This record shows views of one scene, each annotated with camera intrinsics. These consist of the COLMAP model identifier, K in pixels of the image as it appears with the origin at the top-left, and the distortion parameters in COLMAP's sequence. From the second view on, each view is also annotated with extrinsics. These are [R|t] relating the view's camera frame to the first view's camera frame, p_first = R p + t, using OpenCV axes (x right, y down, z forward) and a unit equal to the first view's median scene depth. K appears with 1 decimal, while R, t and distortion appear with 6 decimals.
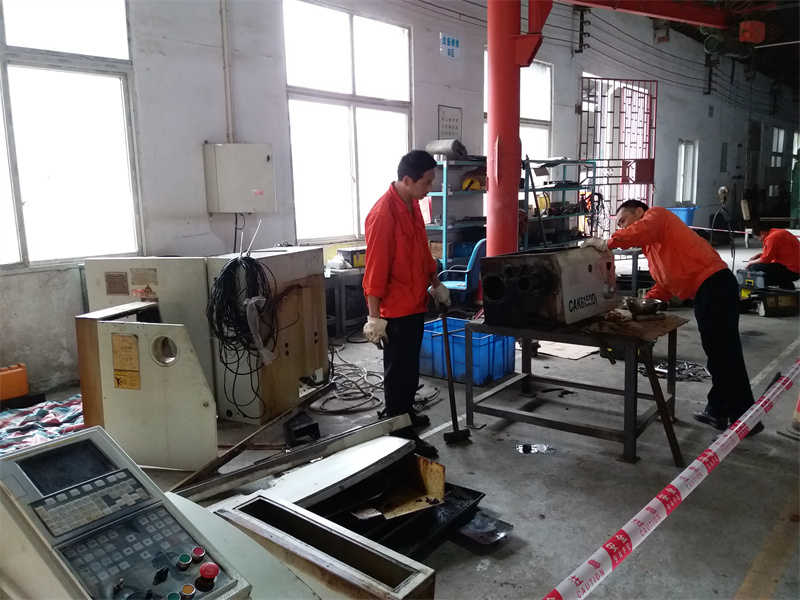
lens RADIAL K [[653.6, 0, 400.0], [0, 653.6, 300.0], [0, 0, 1]] dist [0.049291, -0.083415]
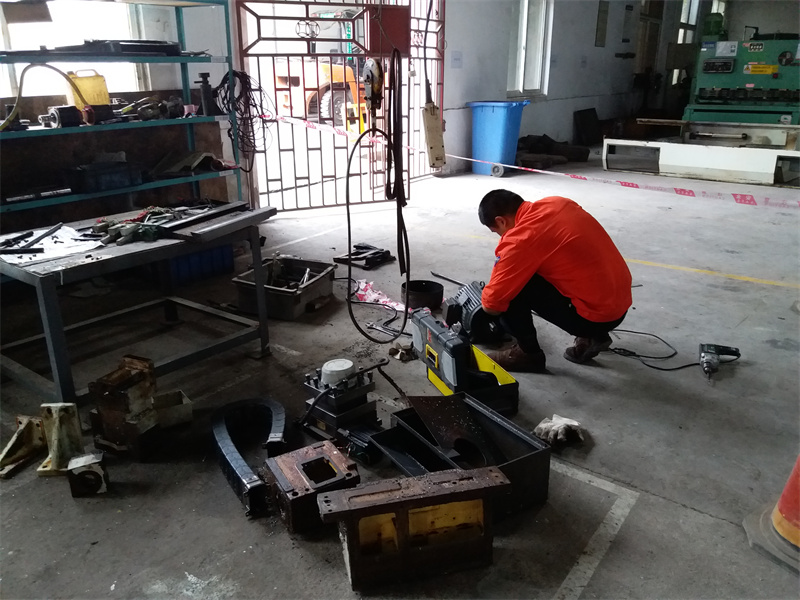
lens RADIAL K [[653.6, 0, 400.0], [0, 653.6, 300.0], [0, 0, 1]] dist [0.049291, -0.083415]
pose [[0.995327, -0.005196, 0.096425, 0.342532], [-0.011920, 0.984302, 0.176088, -0.082086], [-0.095827, -0.176414, 0.979640, 0.472030]]
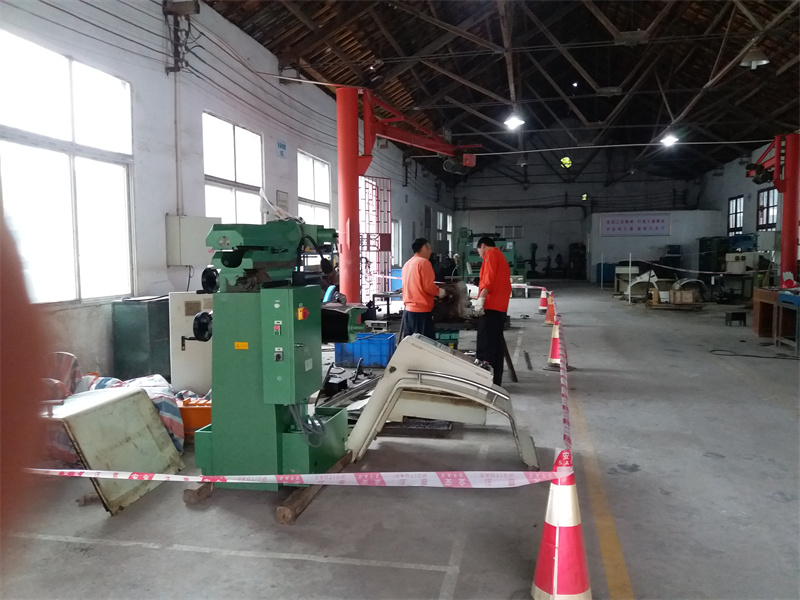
lens RADIAL K [[653.6, 0, 400.0], [0, 653.6, 300.0], [0, 0, 1]] dist [0.049291, -0.083415]
pose [[0.872456, 0.009081, 0.488609, -0.300526], [0.029931, 0.996957, -0.071974, 0.028357], [-0.487776, 0.077418, 0.869529, -0.230568]]
